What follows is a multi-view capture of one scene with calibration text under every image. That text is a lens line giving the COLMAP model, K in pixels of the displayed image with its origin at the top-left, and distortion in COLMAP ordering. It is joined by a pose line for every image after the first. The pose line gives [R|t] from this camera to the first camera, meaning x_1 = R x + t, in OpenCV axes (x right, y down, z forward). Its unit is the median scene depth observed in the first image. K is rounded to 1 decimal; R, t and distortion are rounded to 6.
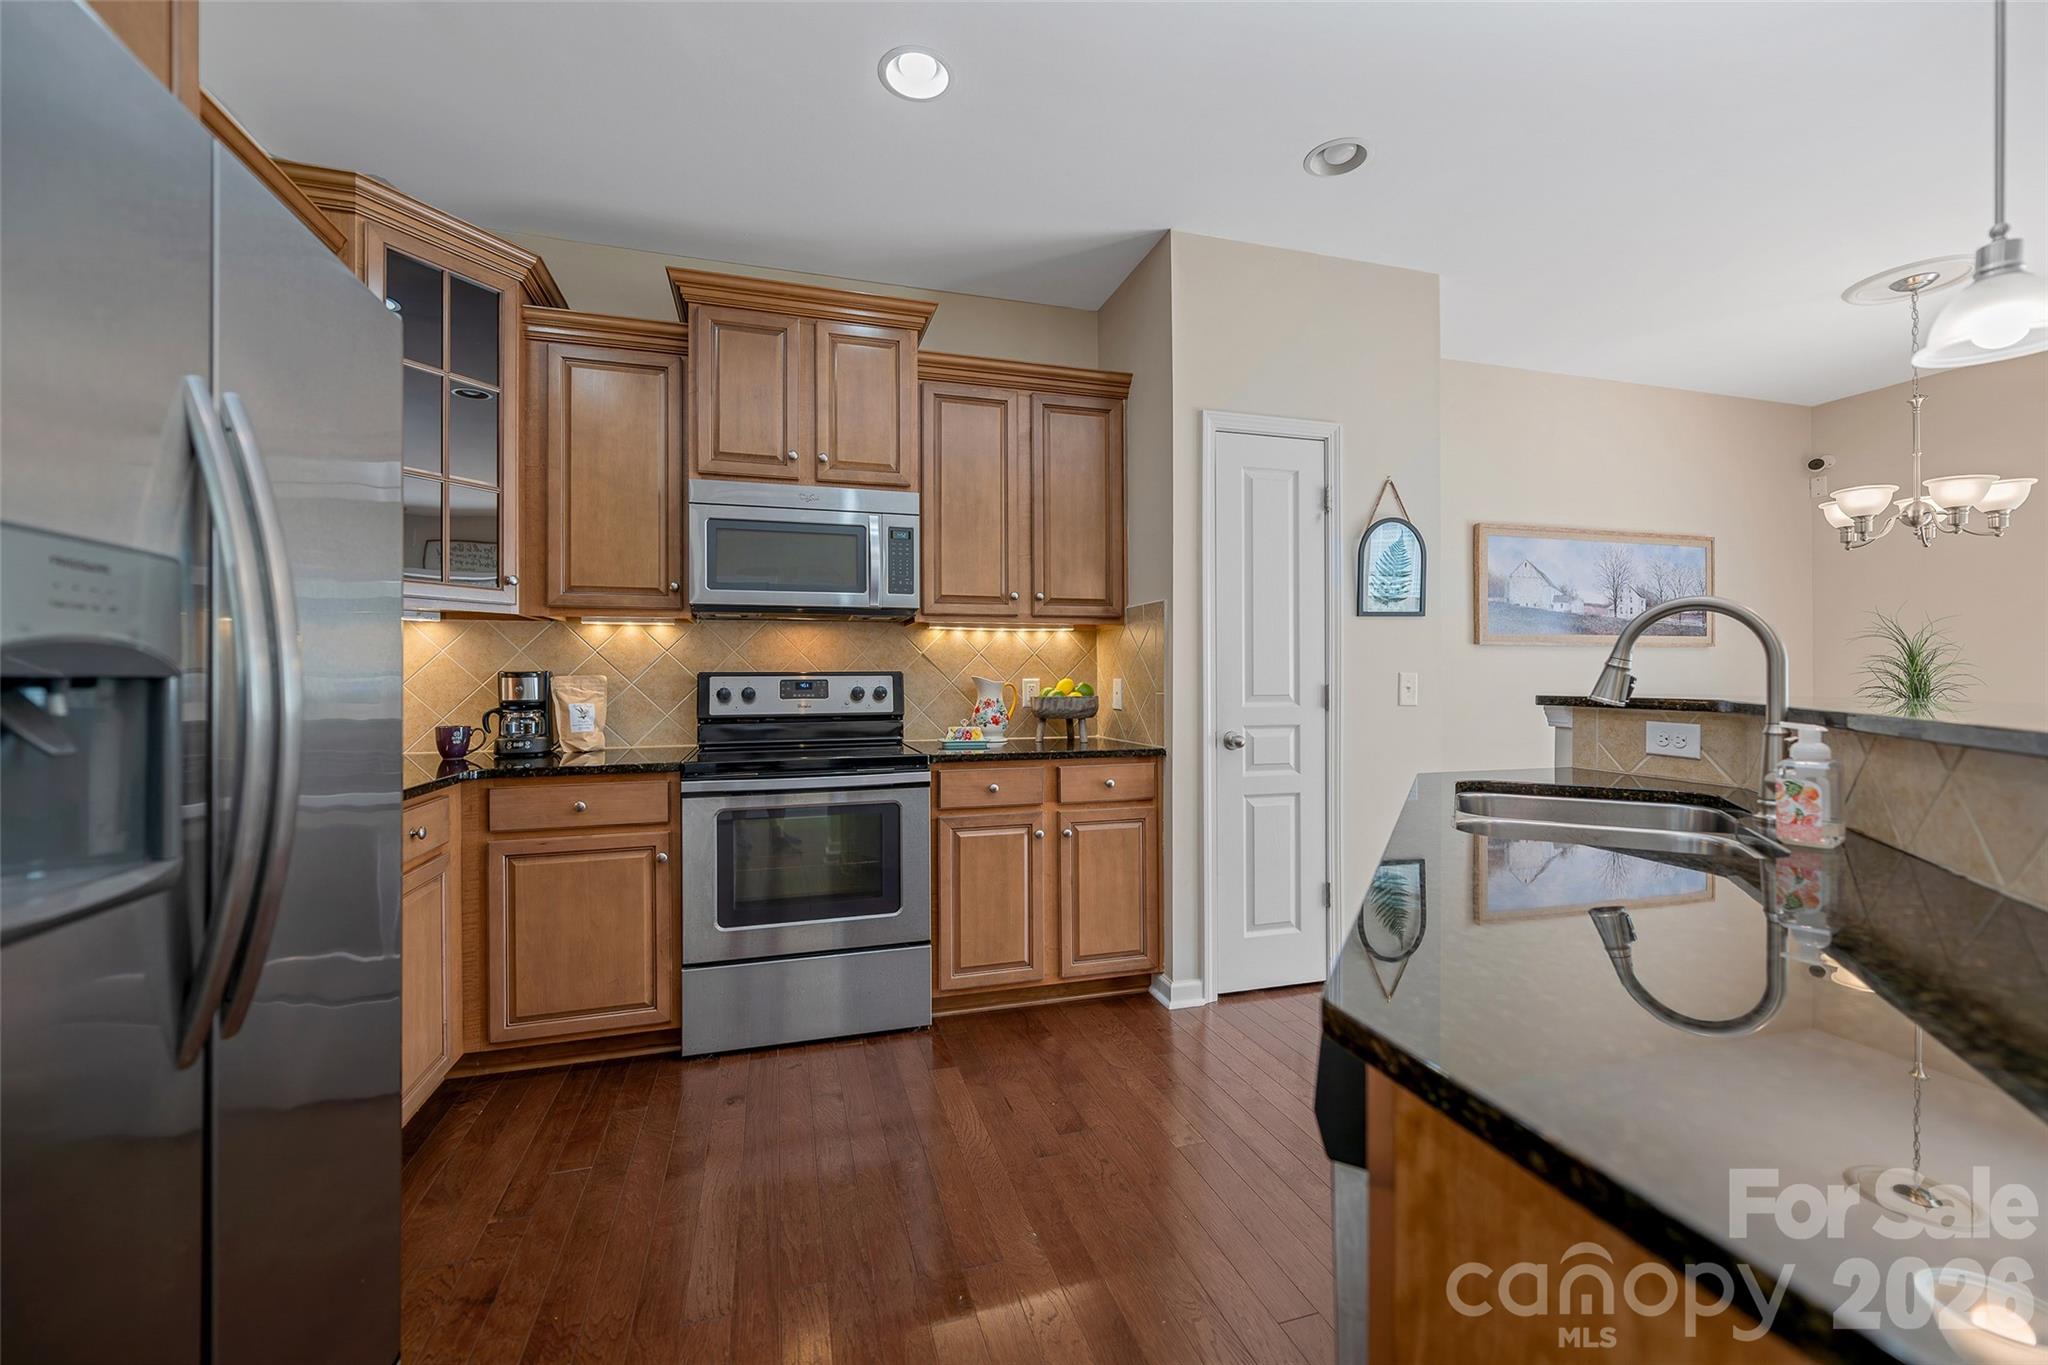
lens RADIAL K [[825.3, 0, 1016.4], [0, 825.3, 673.9], [0, 0, 1]] dist [0.001438, 0.000093]
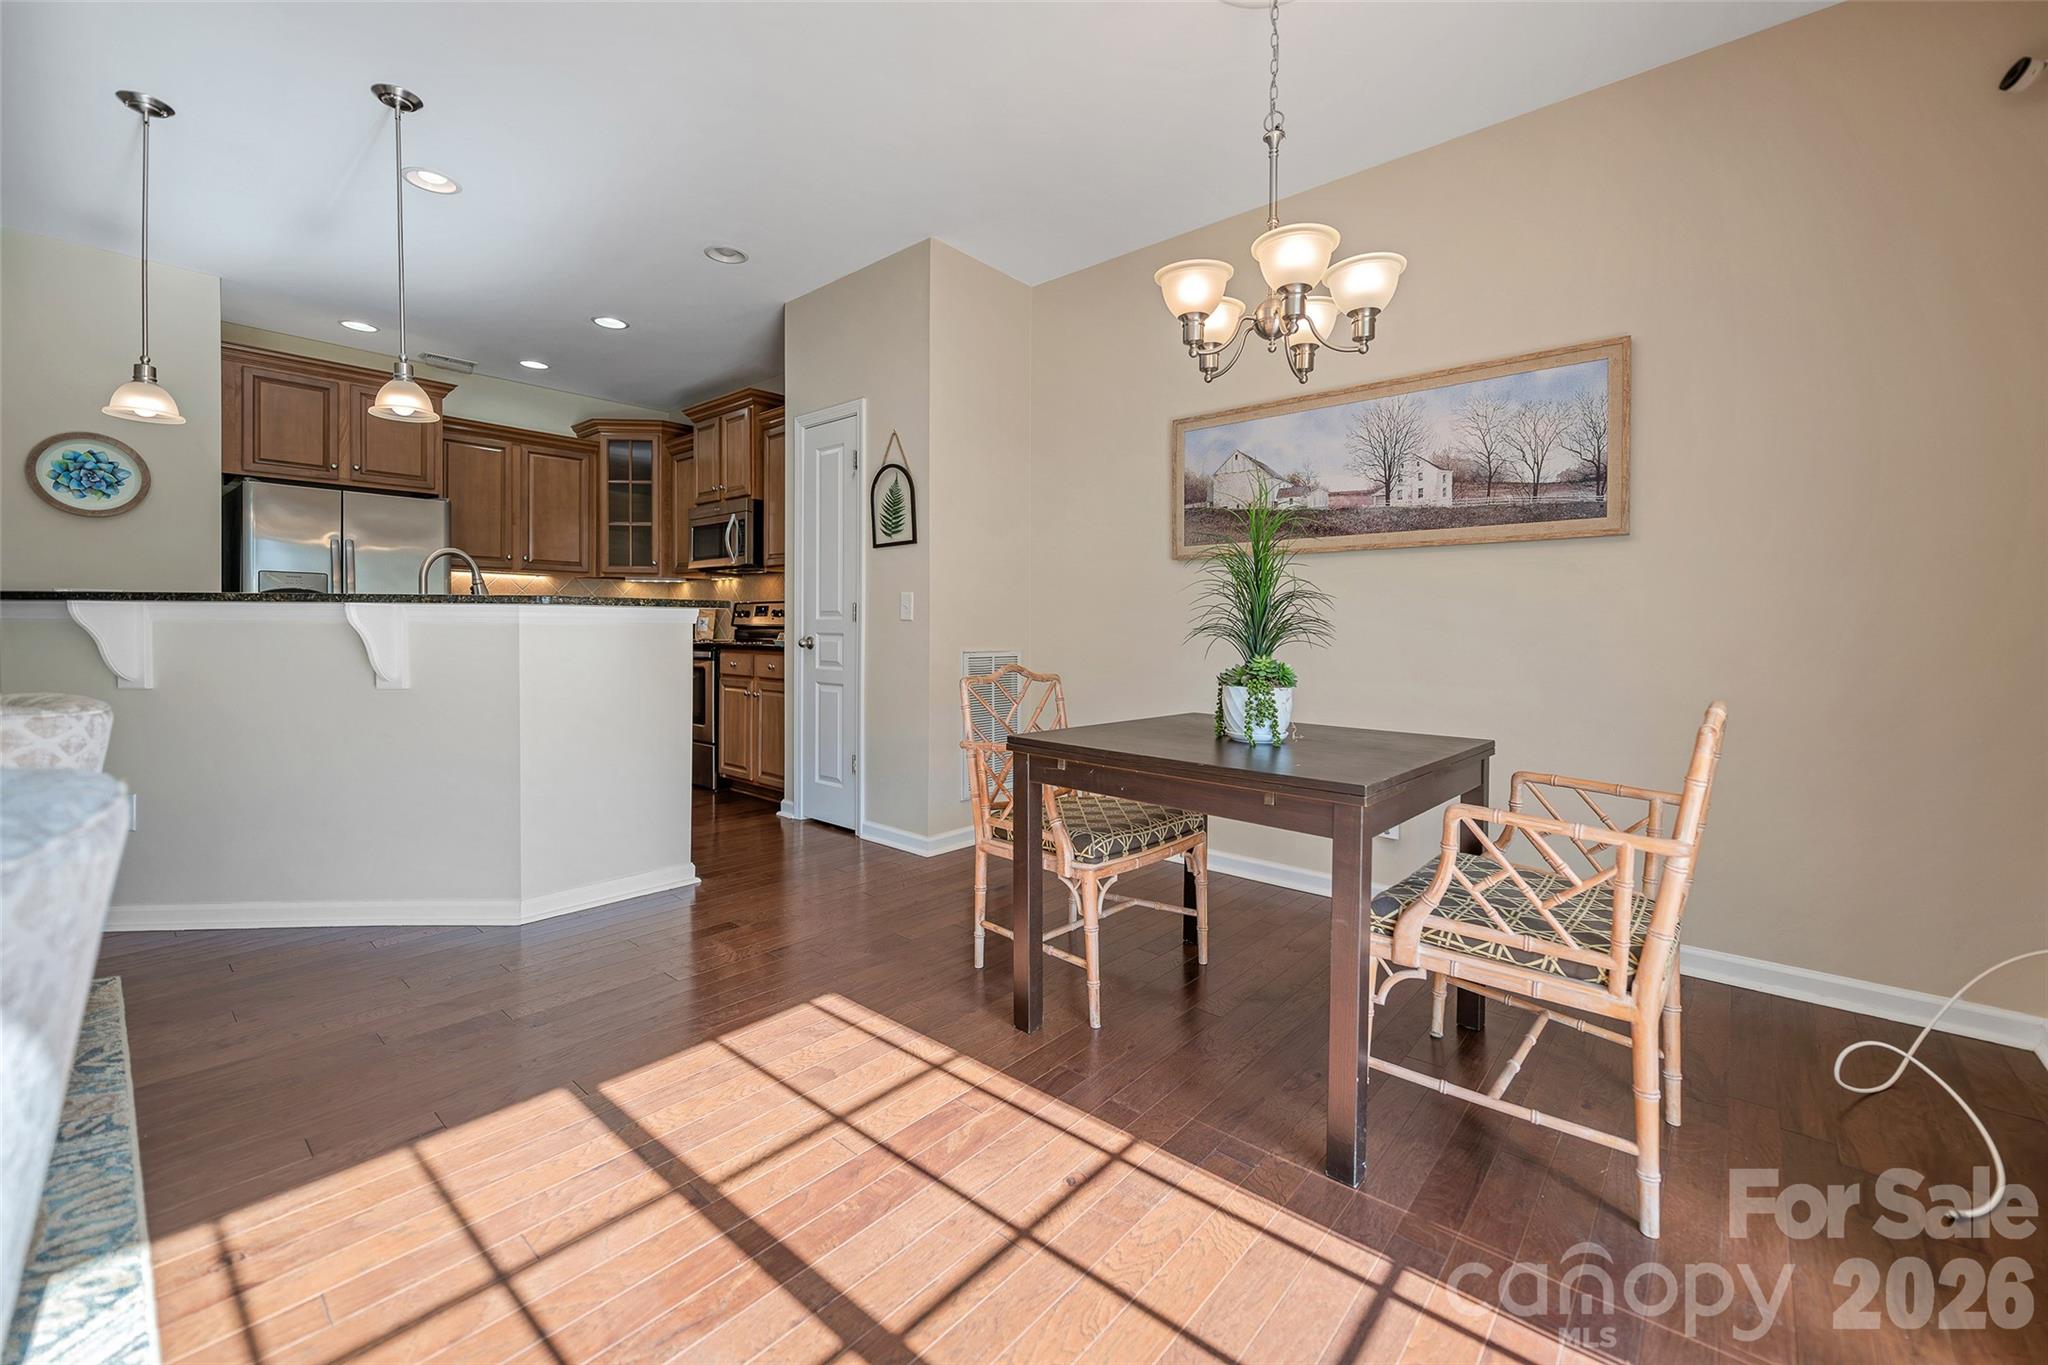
lens RADIAL K [[810.6, 0, 999.9], [0, 810.6, 631.9], [0, 0, 1]] dist [0.000341, -0.000376]
pose [[0.529272, 0.012377, -0.848362, 1.621754], [-0.006559, 0.999923, 0.010497, 0.044132], [0.848427, 0.000009, 0.529313, 0.534049]]
